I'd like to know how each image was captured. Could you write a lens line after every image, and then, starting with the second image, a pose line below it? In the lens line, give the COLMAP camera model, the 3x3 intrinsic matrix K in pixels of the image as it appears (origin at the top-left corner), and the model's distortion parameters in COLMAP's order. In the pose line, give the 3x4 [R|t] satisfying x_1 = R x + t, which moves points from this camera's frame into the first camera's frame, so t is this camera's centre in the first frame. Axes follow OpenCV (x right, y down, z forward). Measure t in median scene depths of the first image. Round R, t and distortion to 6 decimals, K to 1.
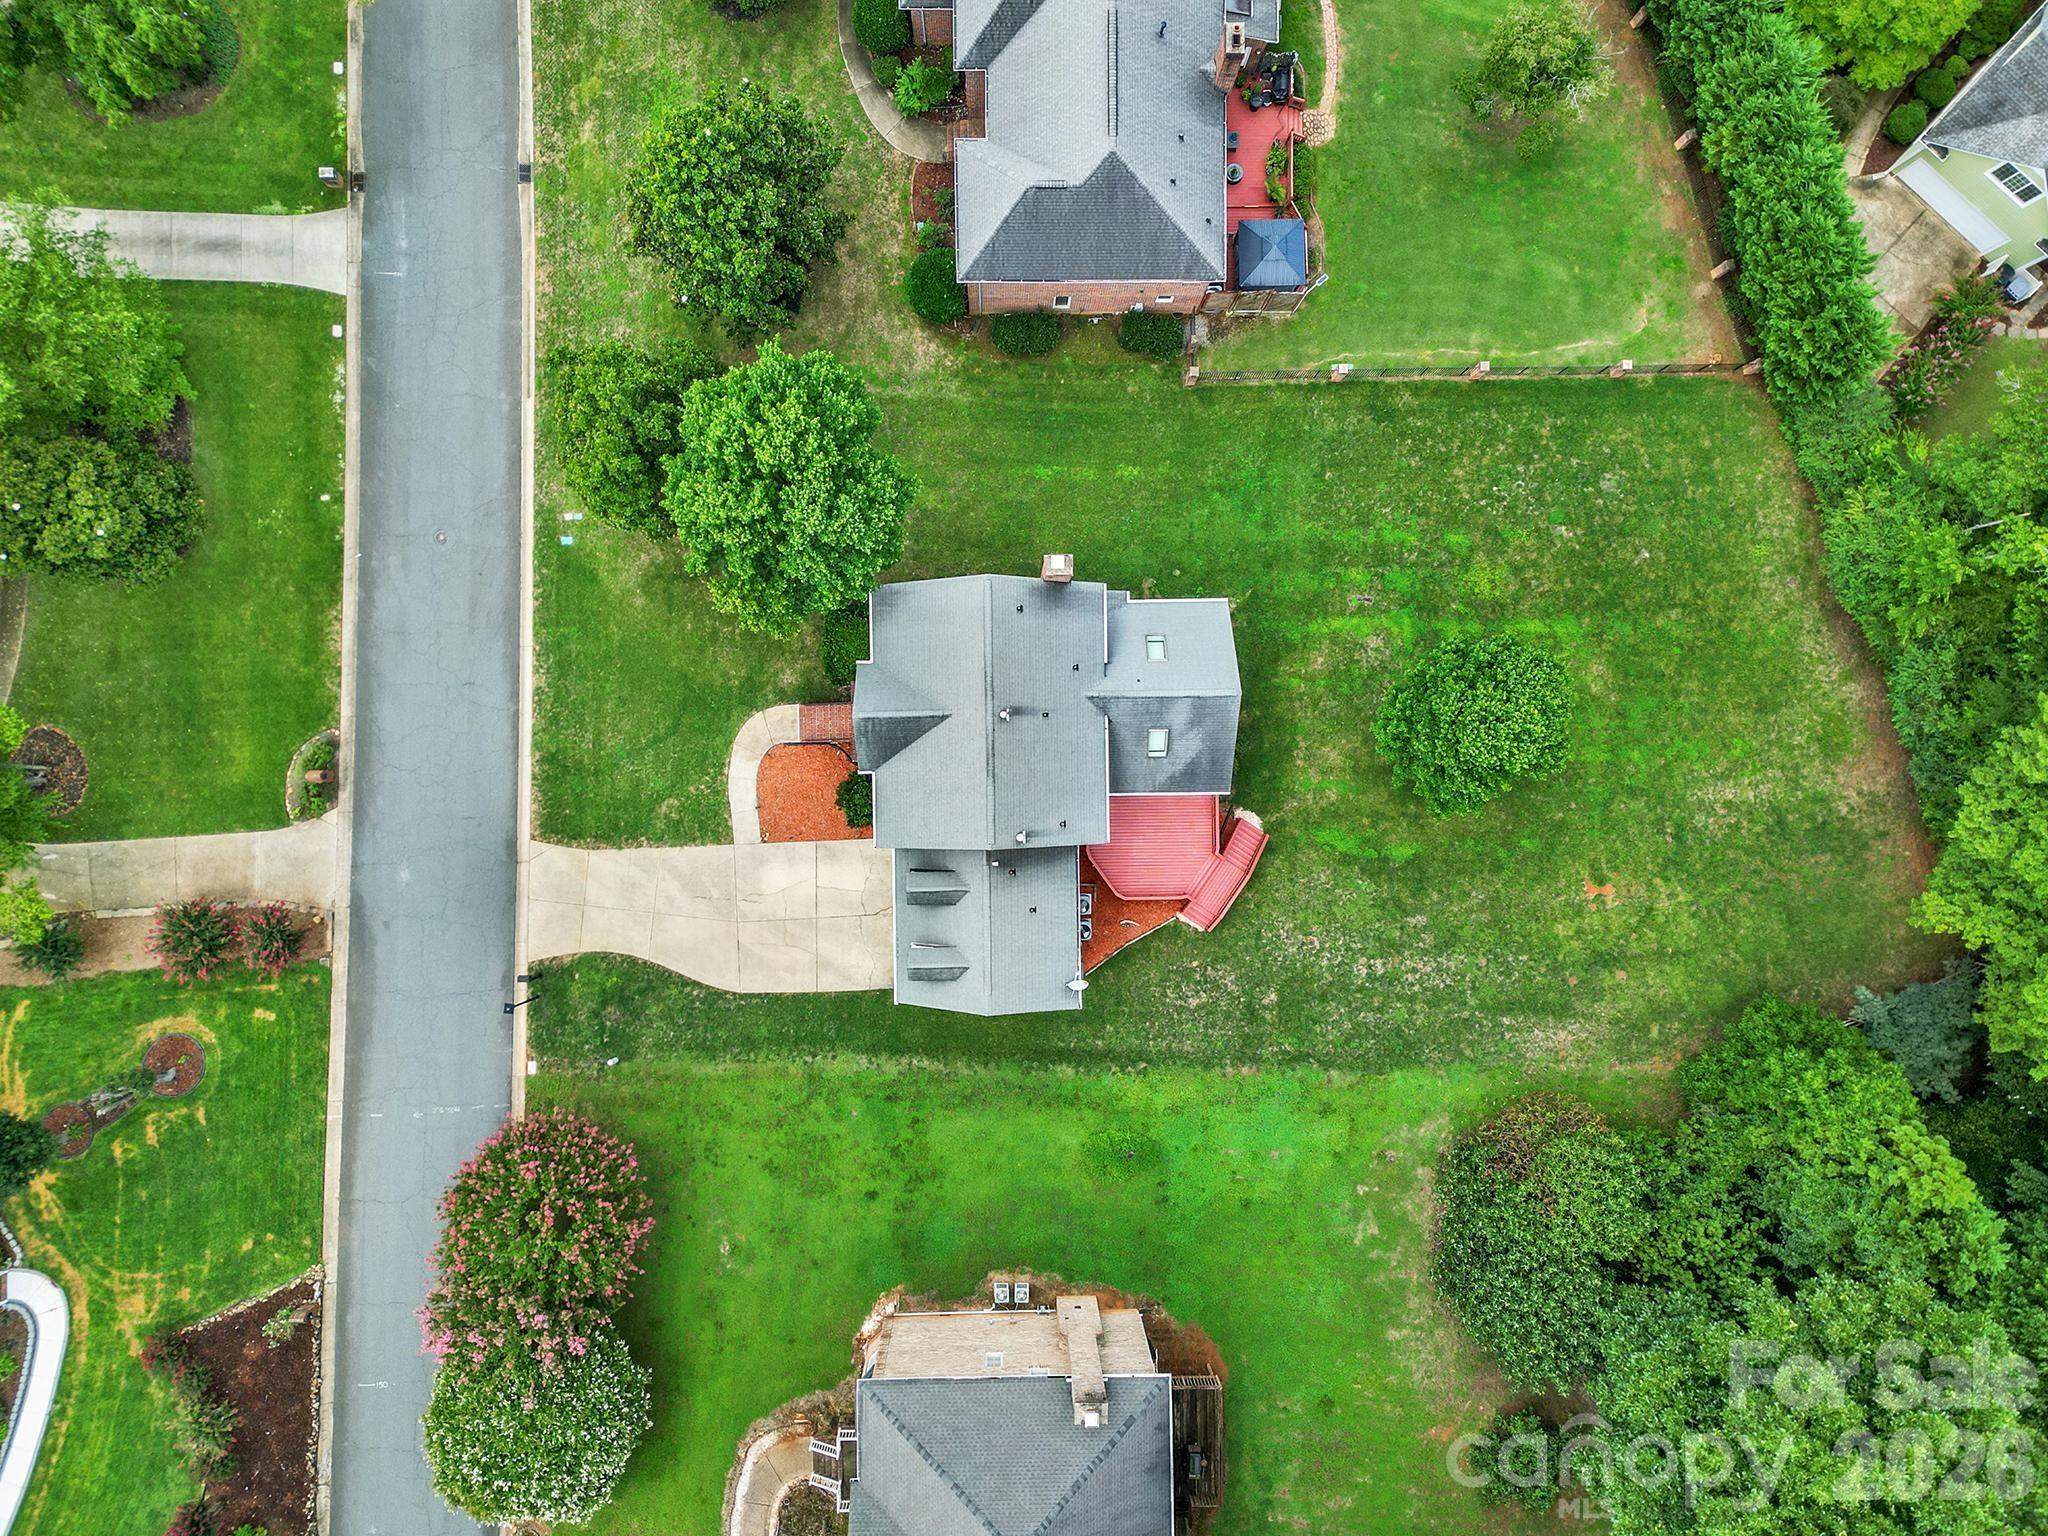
lens RADIAL K [[1457.1, 0, 1019.9], [0, 1457.1, 762.4], [0, 0, 1]] dist [0.018399, -0.009170]
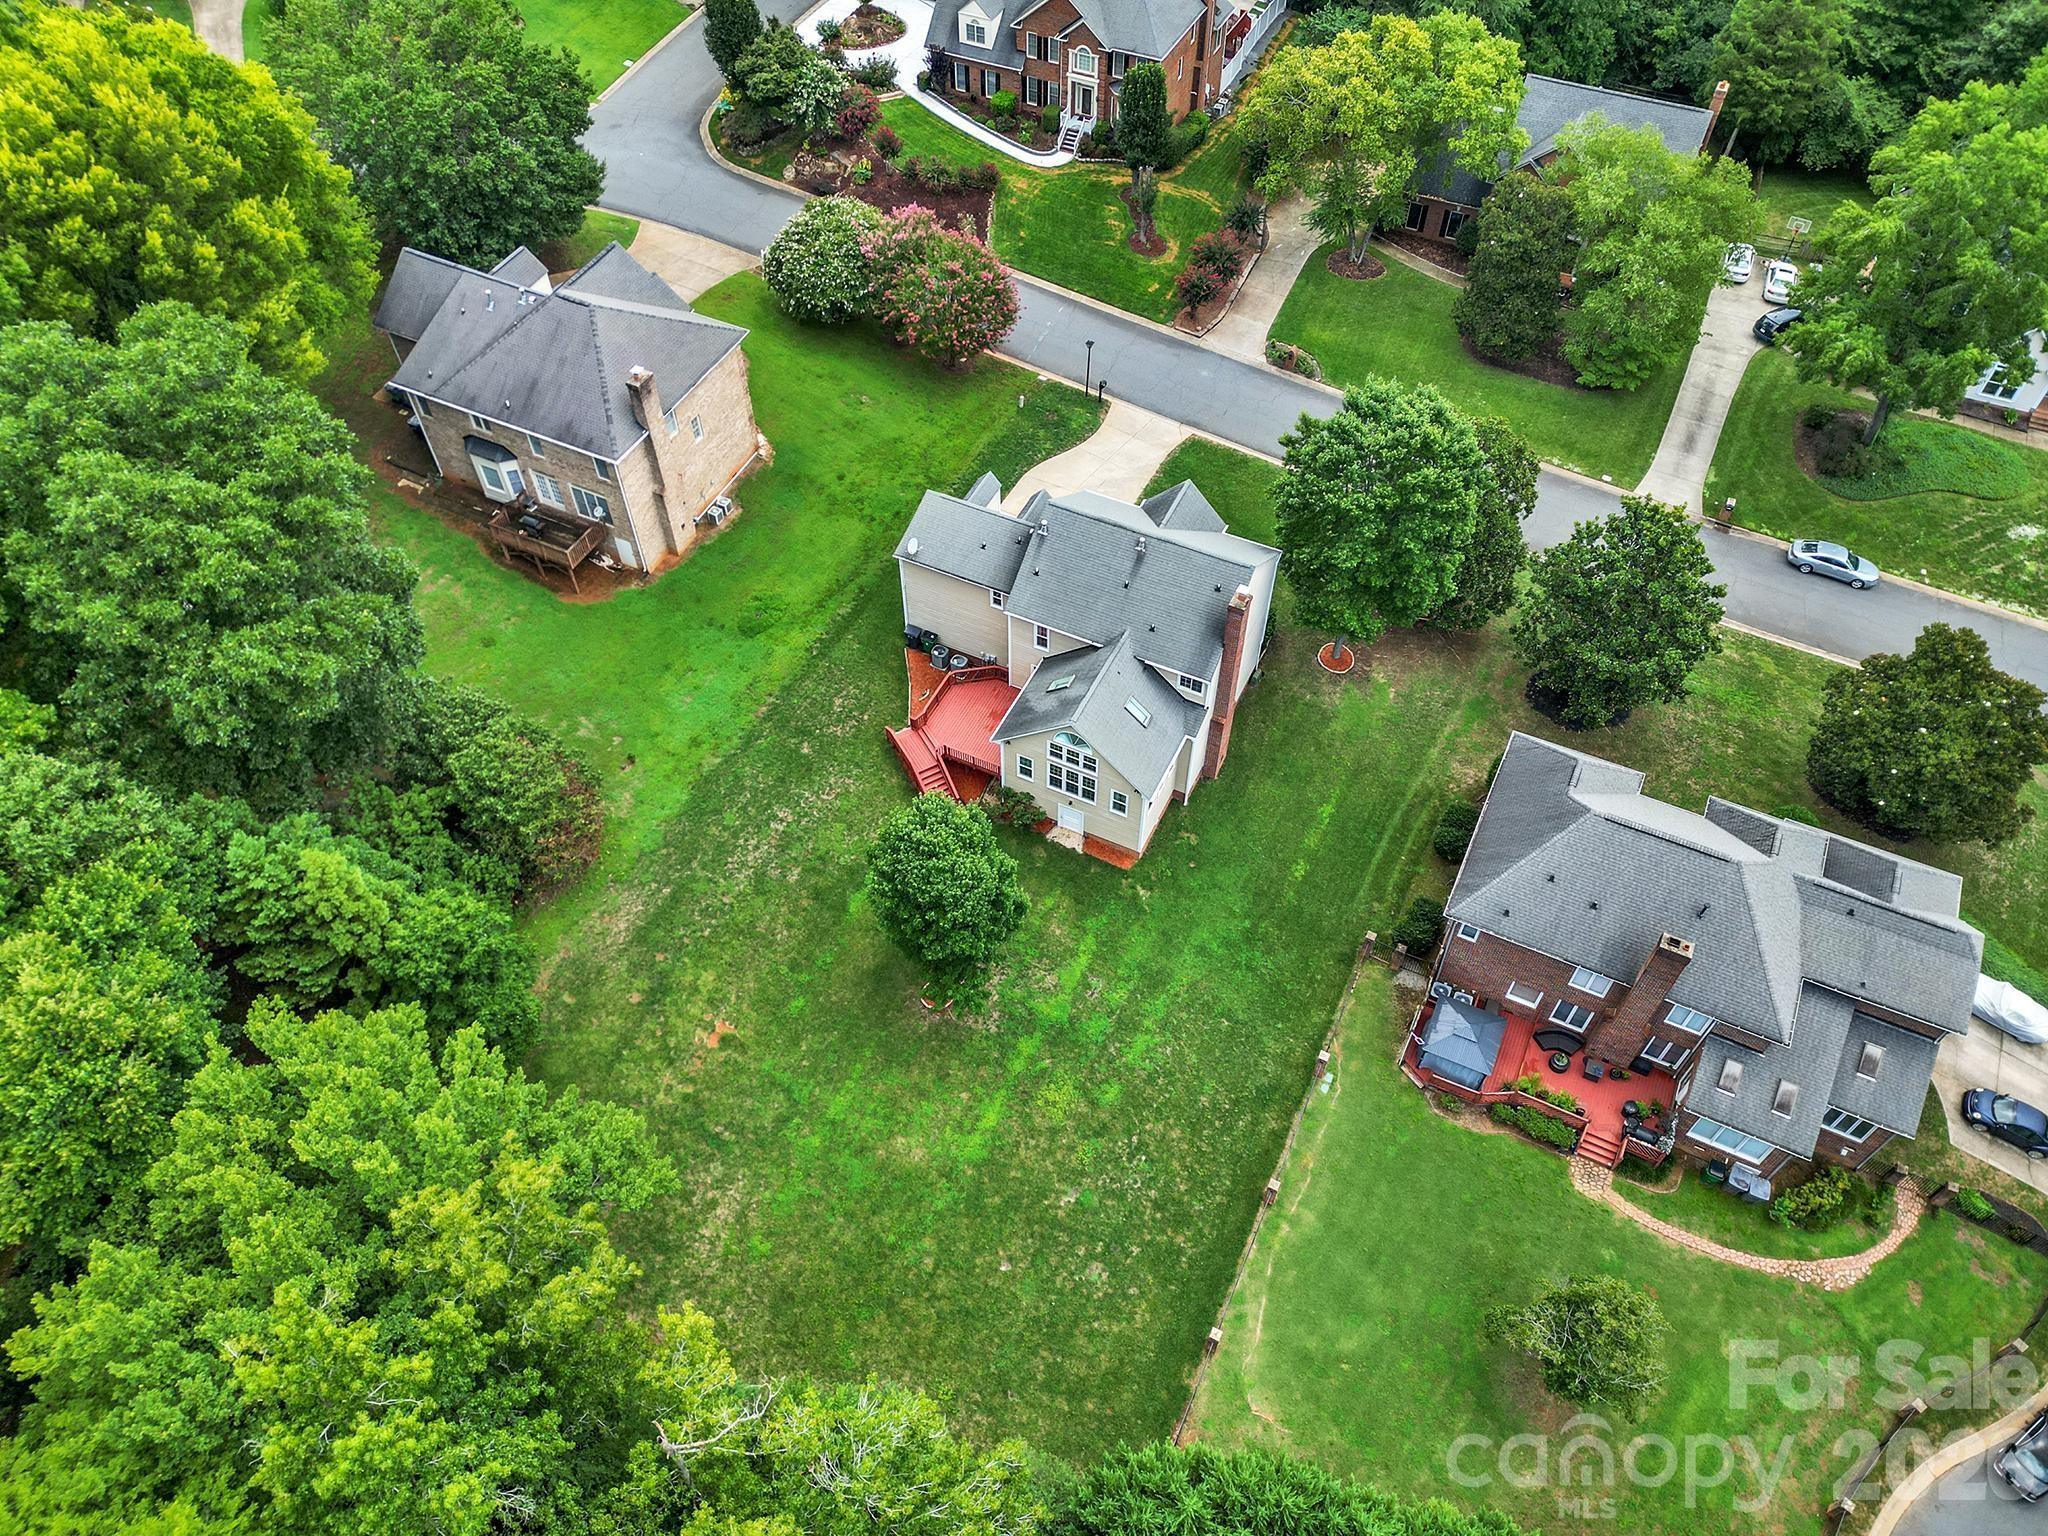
lens RADIAL K [[1457.1, 0, 1019.1], [0, 1457.1, 770.4], [0, 0, 1]] dist [0.018399, -0.009170]
pose [[-0.450981, 0.695836, -0.558953, 0.714259], [-0.892529, -0.349702, 0.284780, -0.298481], [0.002693, 0.627312, 0.778763, 0.143438]]
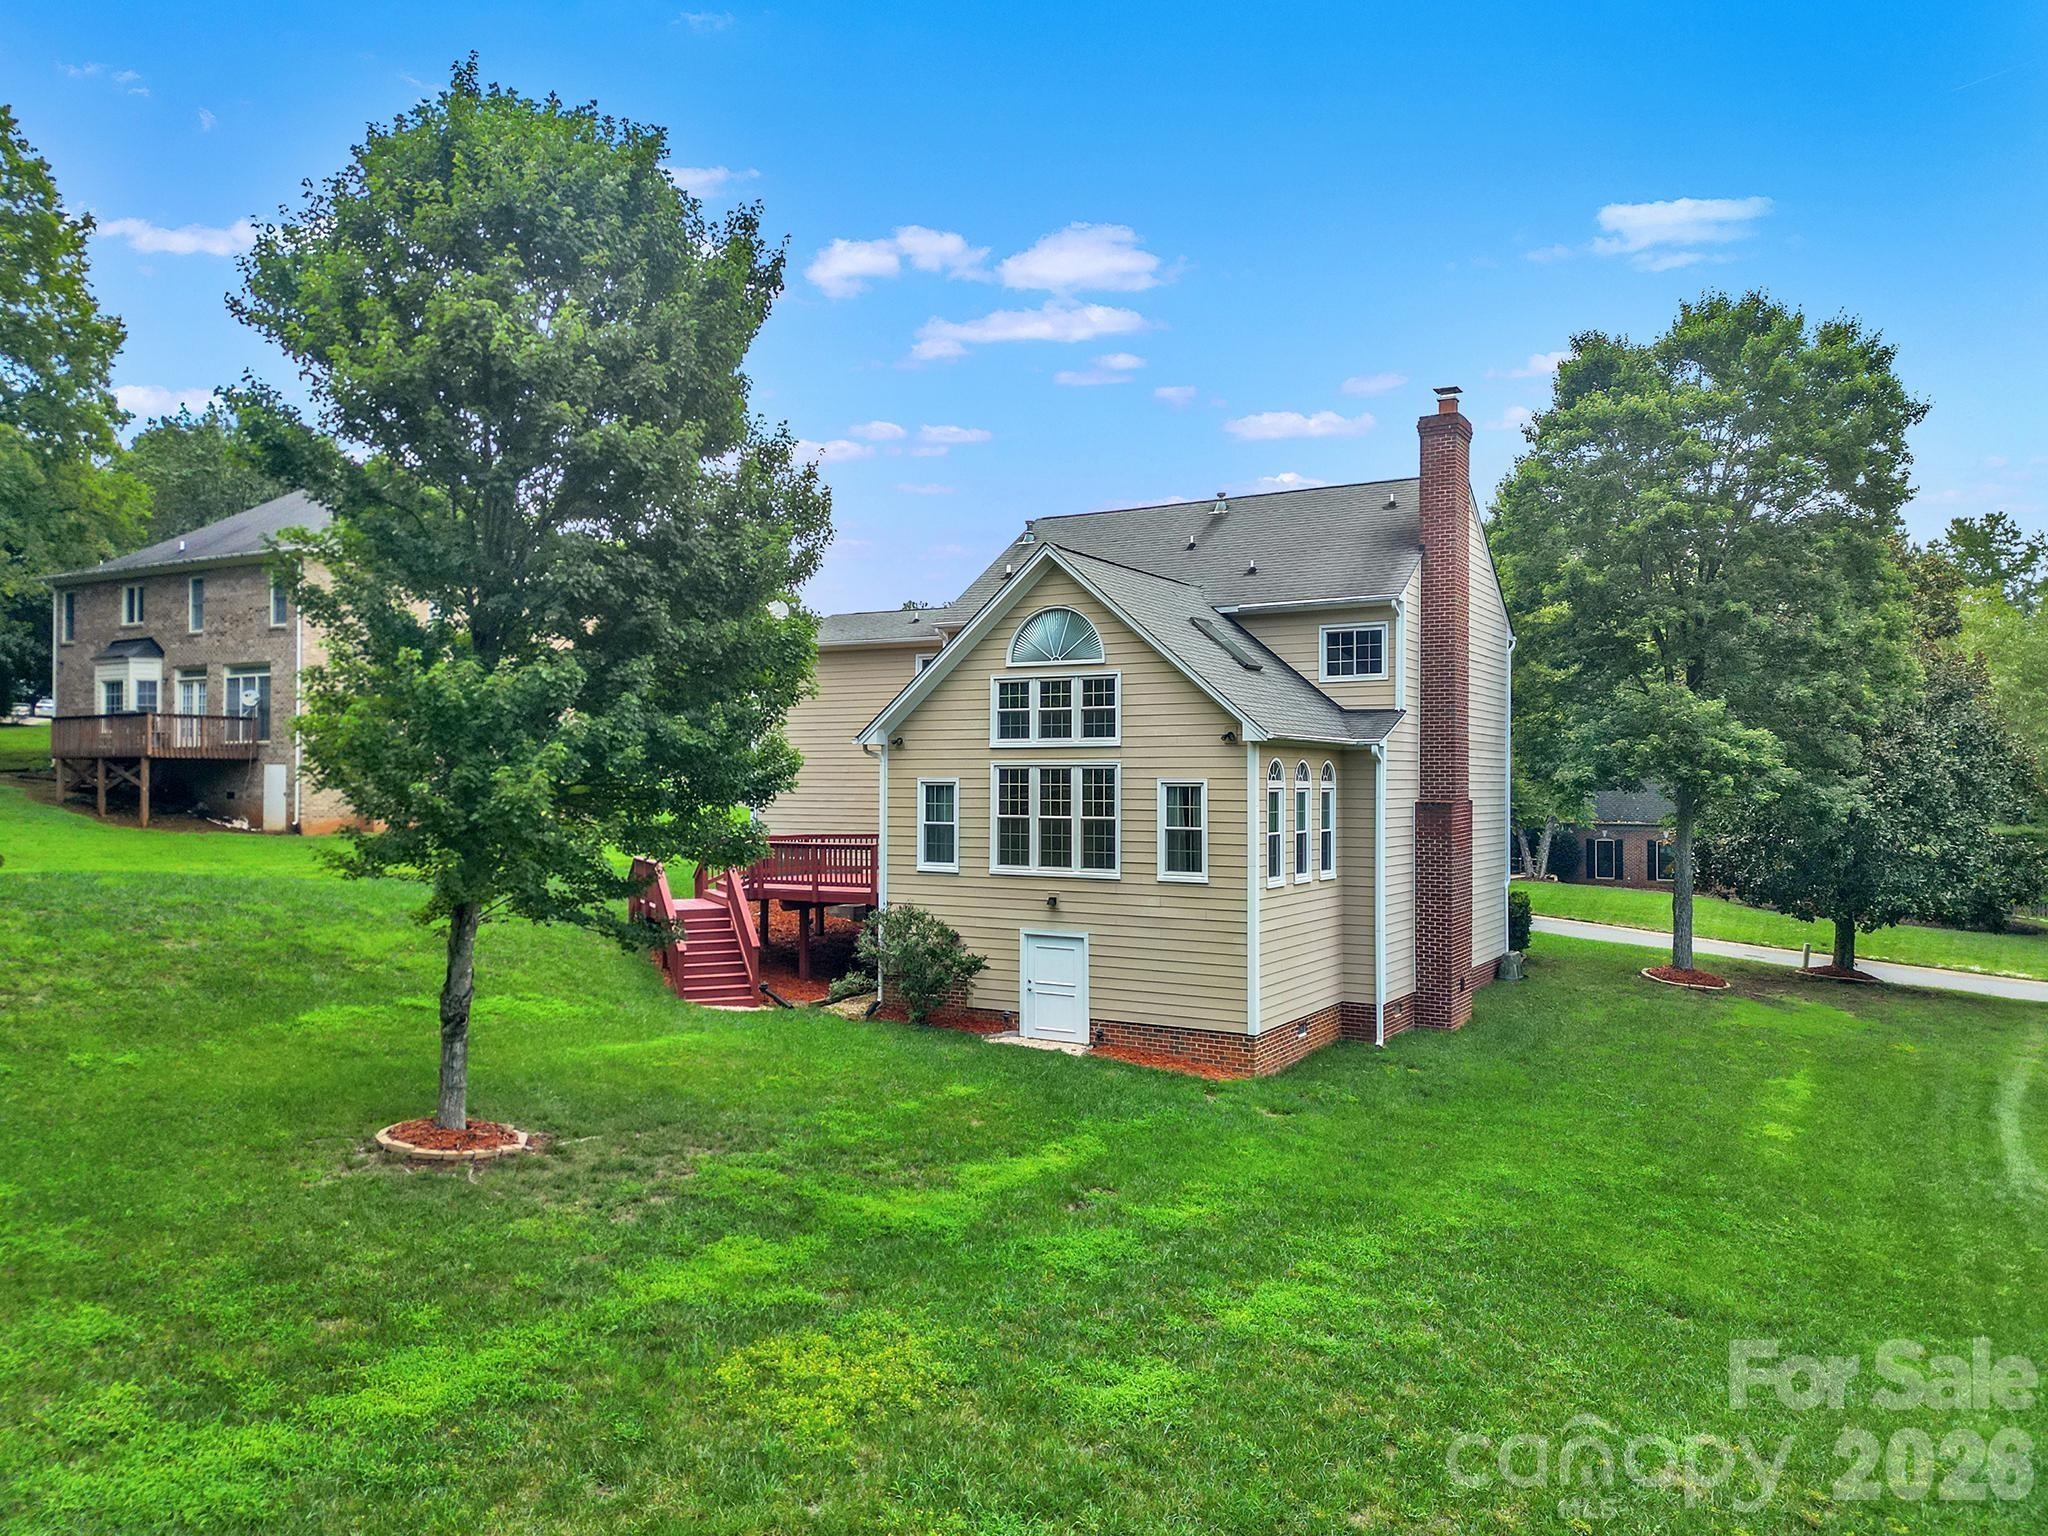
lens RADIAL K [[1457.1, 0, 1024.4], [0, 1457.1, 770.8], [0, 0, 1]] dist [0.018399, -0.009170]
pose [[-0.526599, -0.018665, -0.849909, 0.451412], [-0.850113, 0.013167, 0.526436, -0.234297], [0.001365, 0.999739, -0.022801, 0.961195]]
